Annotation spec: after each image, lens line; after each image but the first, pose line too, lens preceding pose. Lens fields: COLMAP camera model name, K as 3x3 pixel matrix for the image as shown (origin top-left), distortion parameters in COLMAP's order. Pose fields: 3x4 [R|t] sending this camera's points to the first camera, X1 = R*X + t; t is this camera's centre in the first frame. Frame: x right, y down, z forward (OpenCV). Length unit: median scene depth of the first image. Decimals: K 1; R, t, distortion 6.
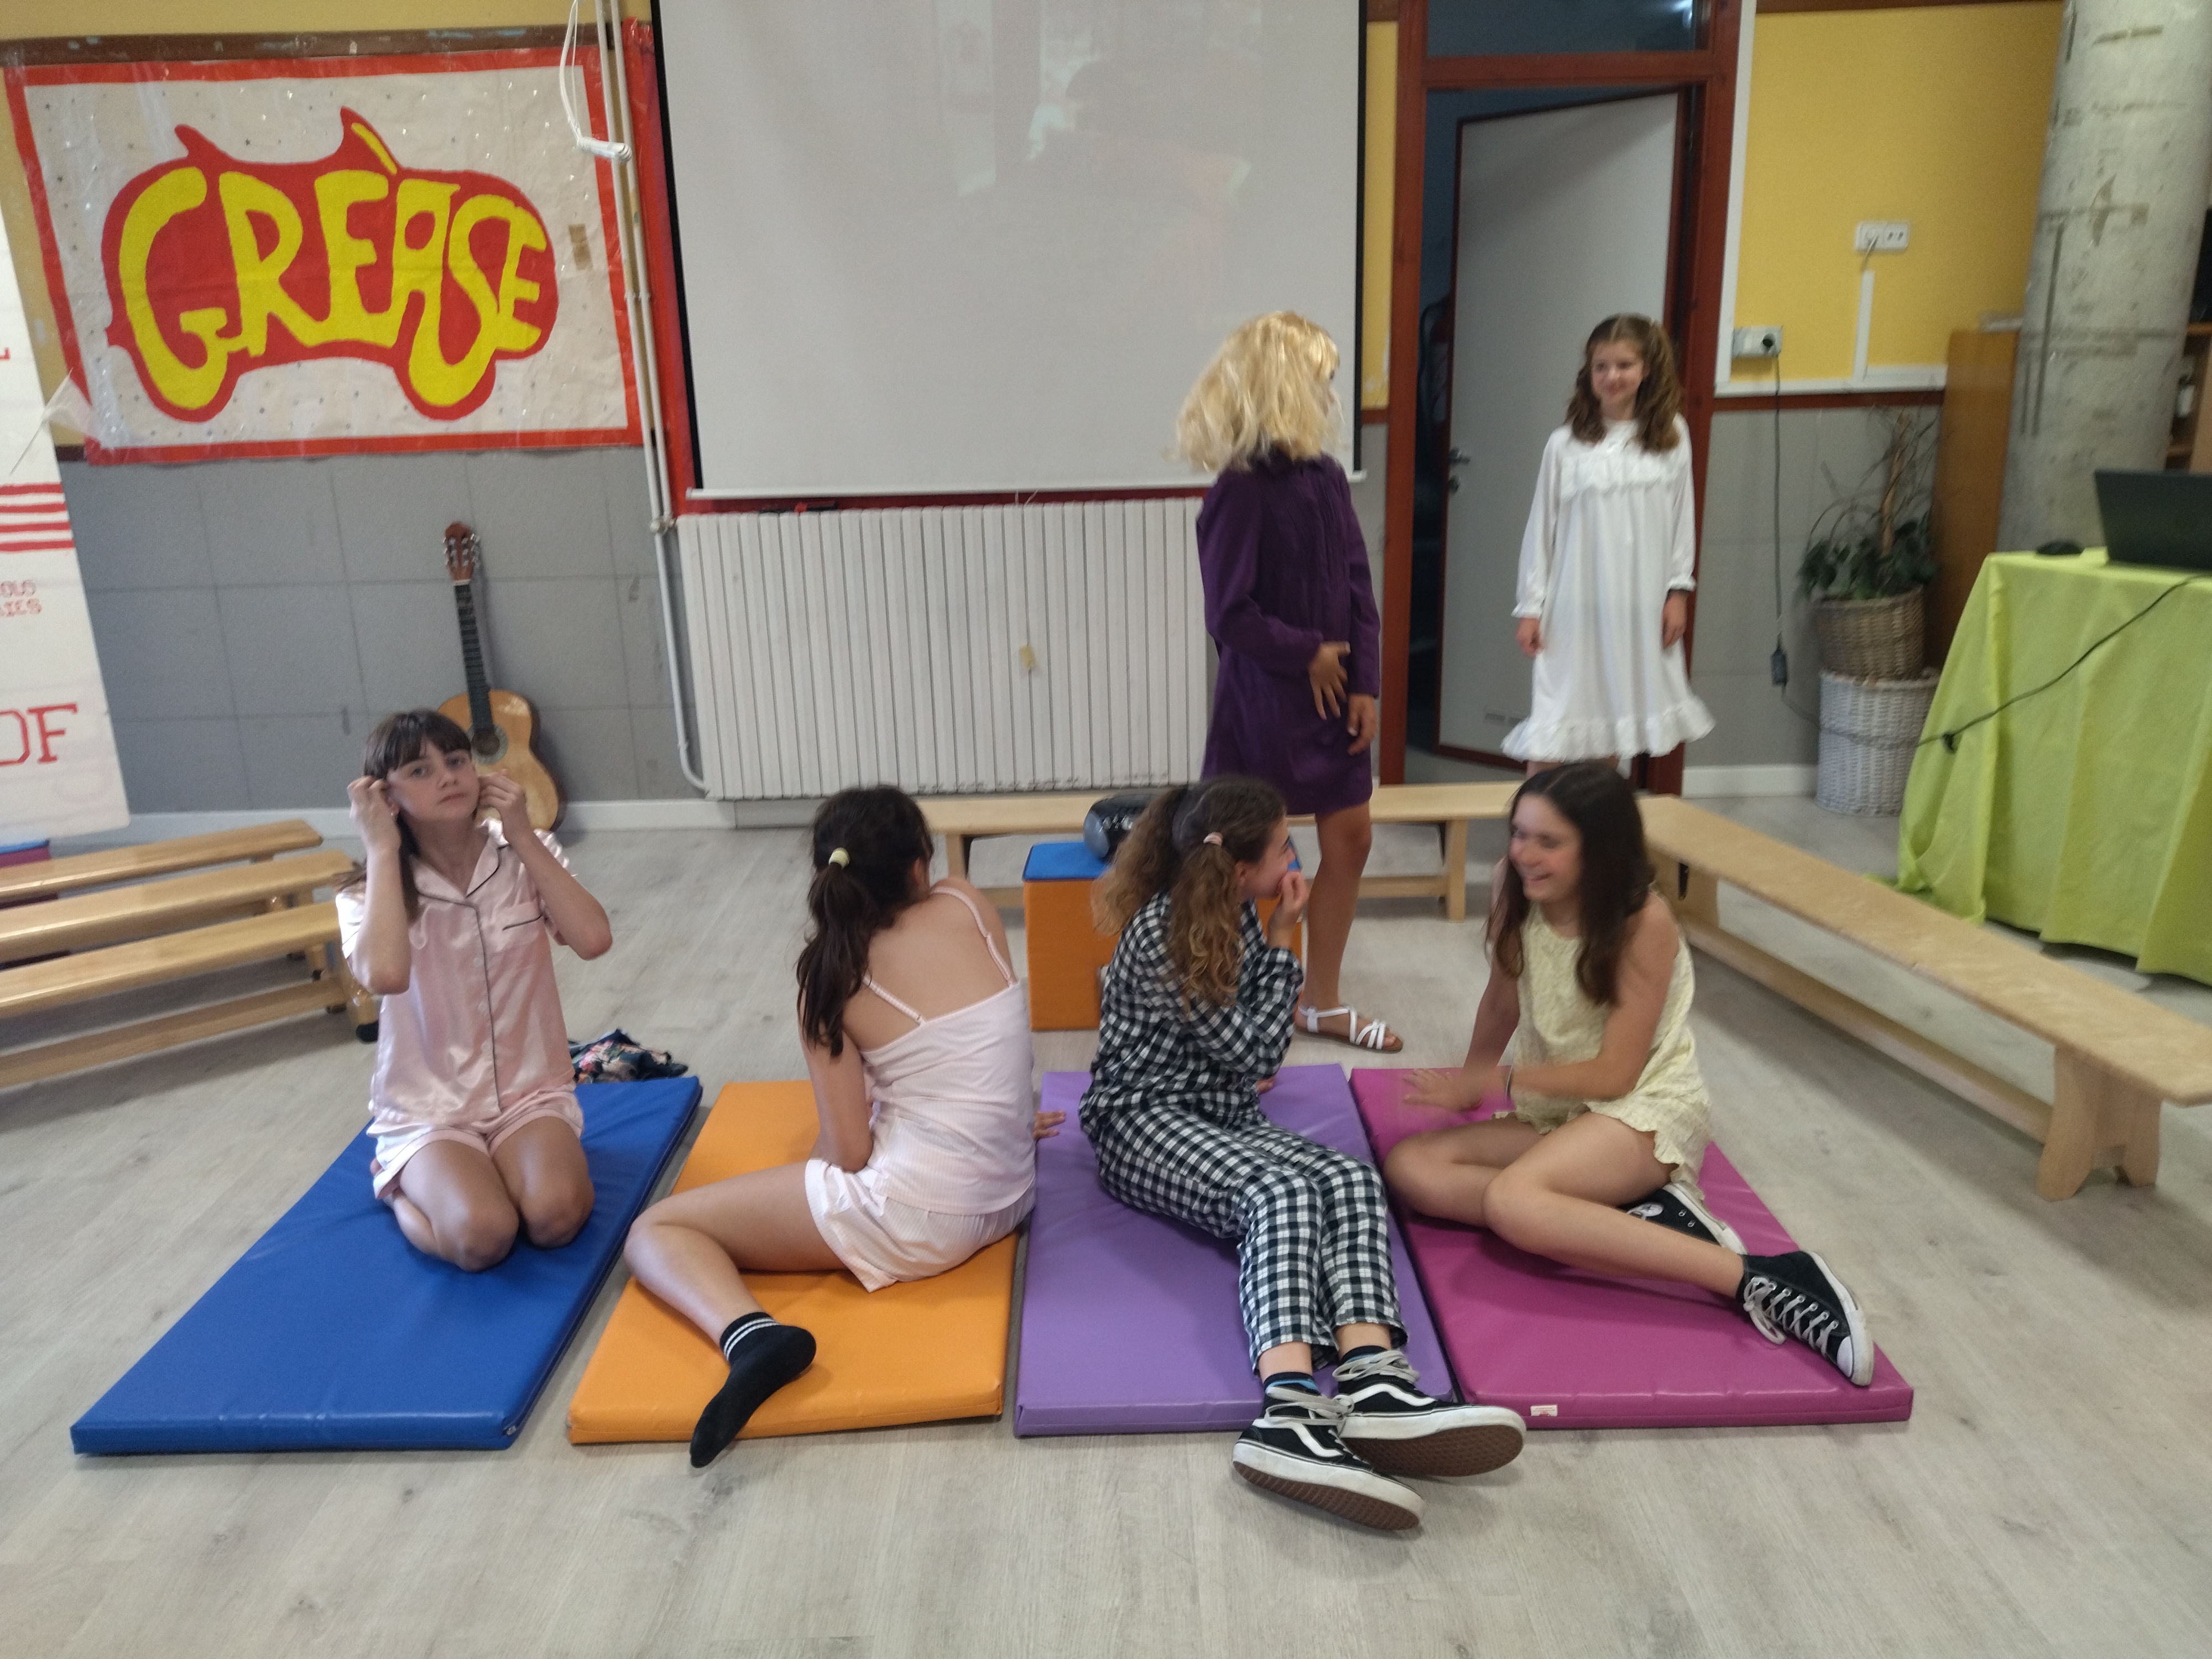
lens RADIAL K [[1675.8, 0, 1115.3], [0, 1675.8, 848.3], [0, 0, 1]] dist [0.053789, -0.067852]
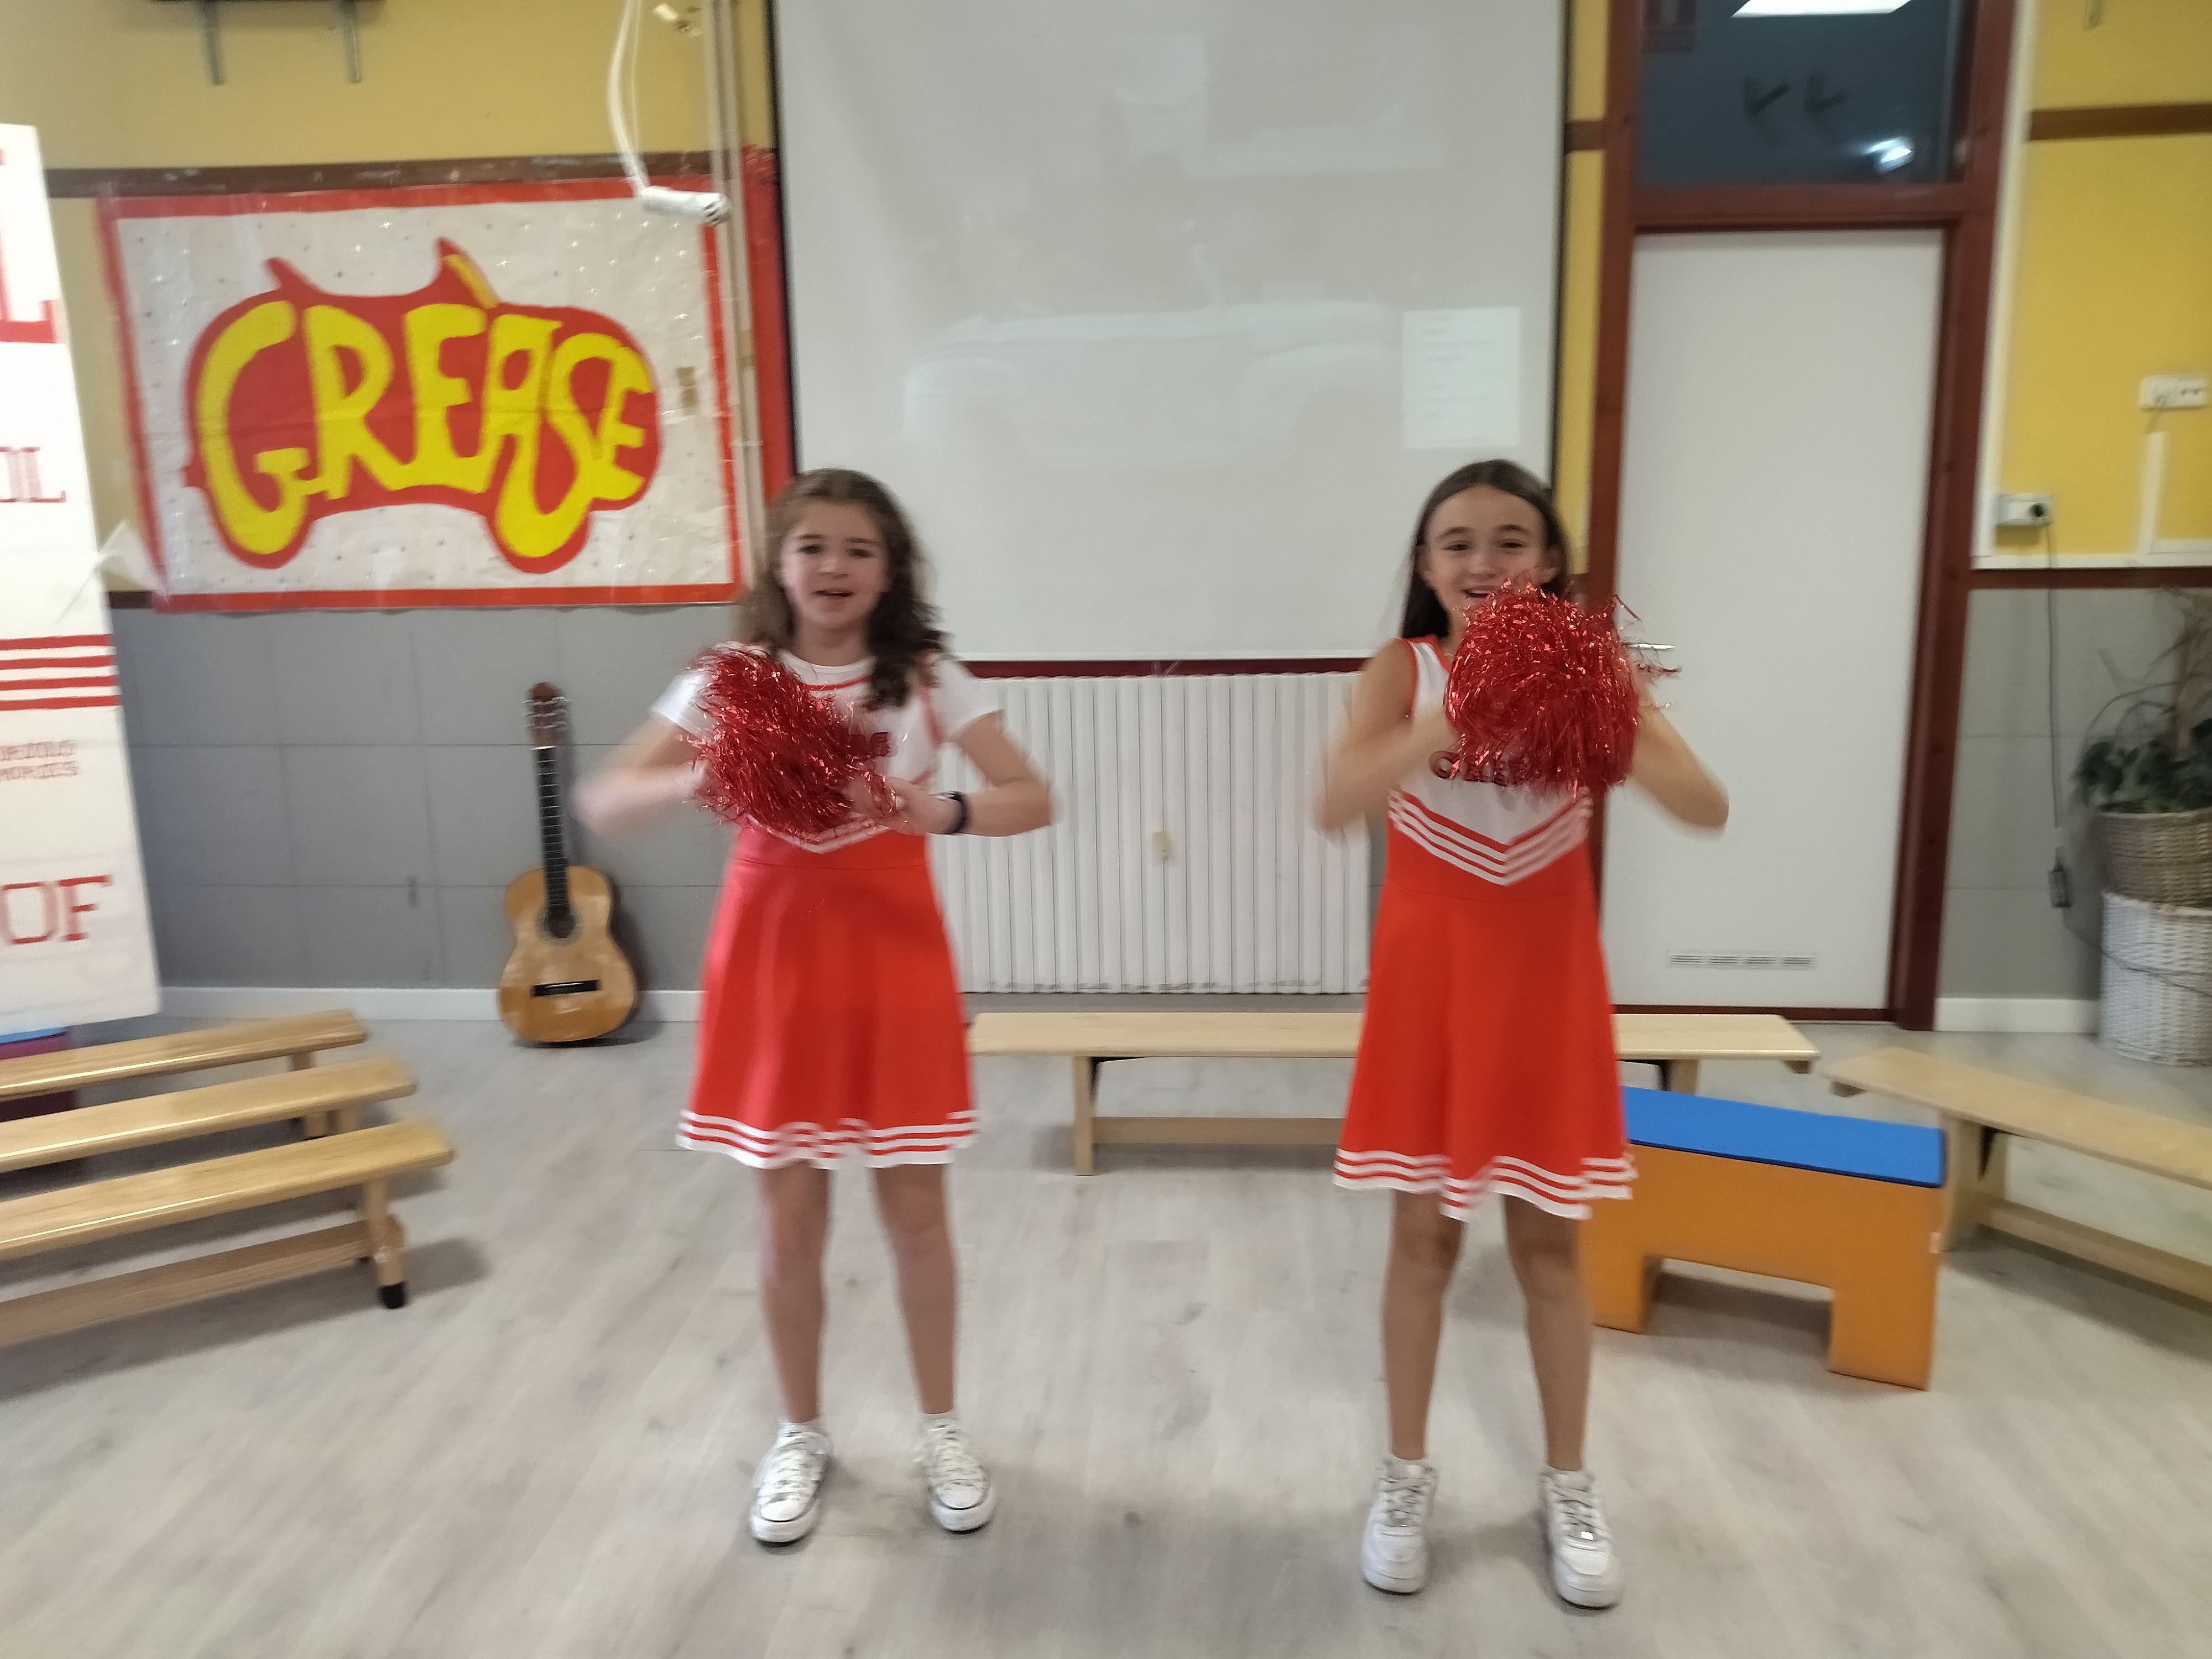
lens RADIAL K [[1675.8, 0, 1139.6], [0, 1675.8, 836.1], [0, 0, 1]] dist [0.053789, -0.067852]
pose [[0.997359, 0.028041, -0.066996, -0.005886], [-0.033690, 0.995834, -0.084729, -0.046653], [0.064341, 0.086762, 0.994149, 0.132159]]
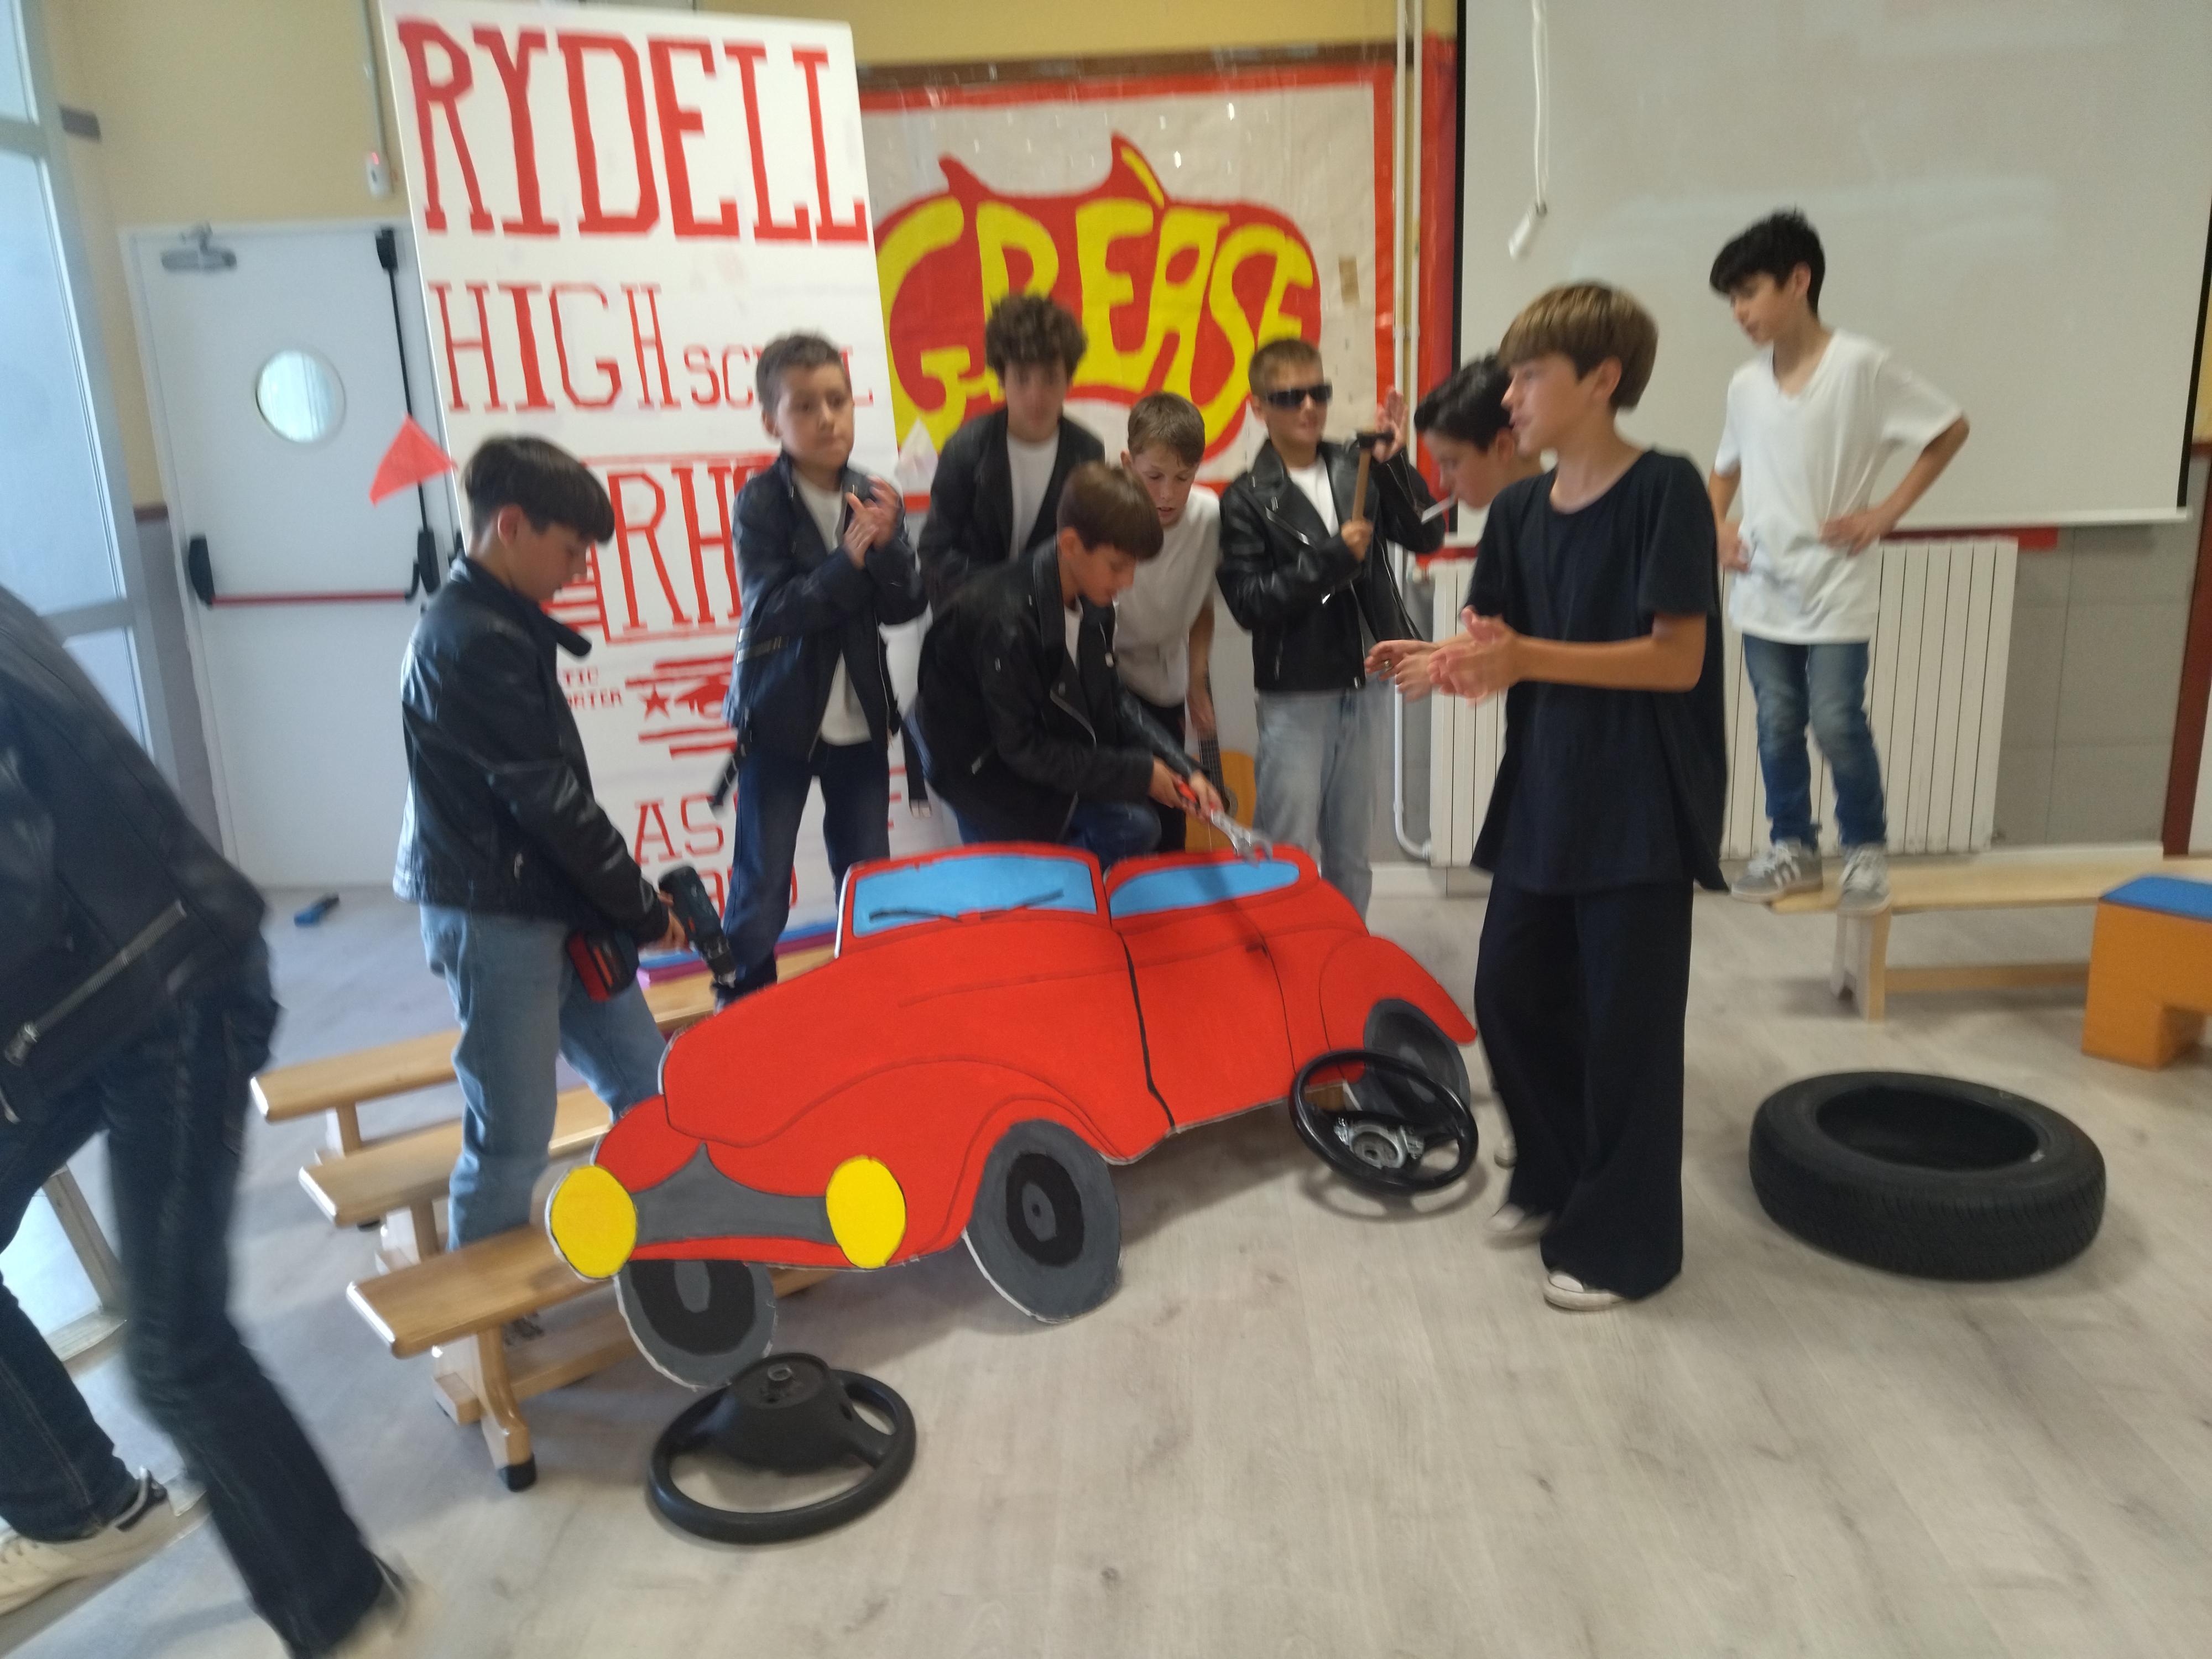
lens RADIAL K [[1692.8, 0, 1091.7], [0, 1692.8, 885.4], [0, 0, 1]] dist [0.053473, -0.045570]
pose [[0.999184, 0.005348, -0.040025, -0.417062], [-0.005689, 0.999949, -0.008401, -0.009084], [0.039978, 0.008622, 0.999163, 0.046382]]
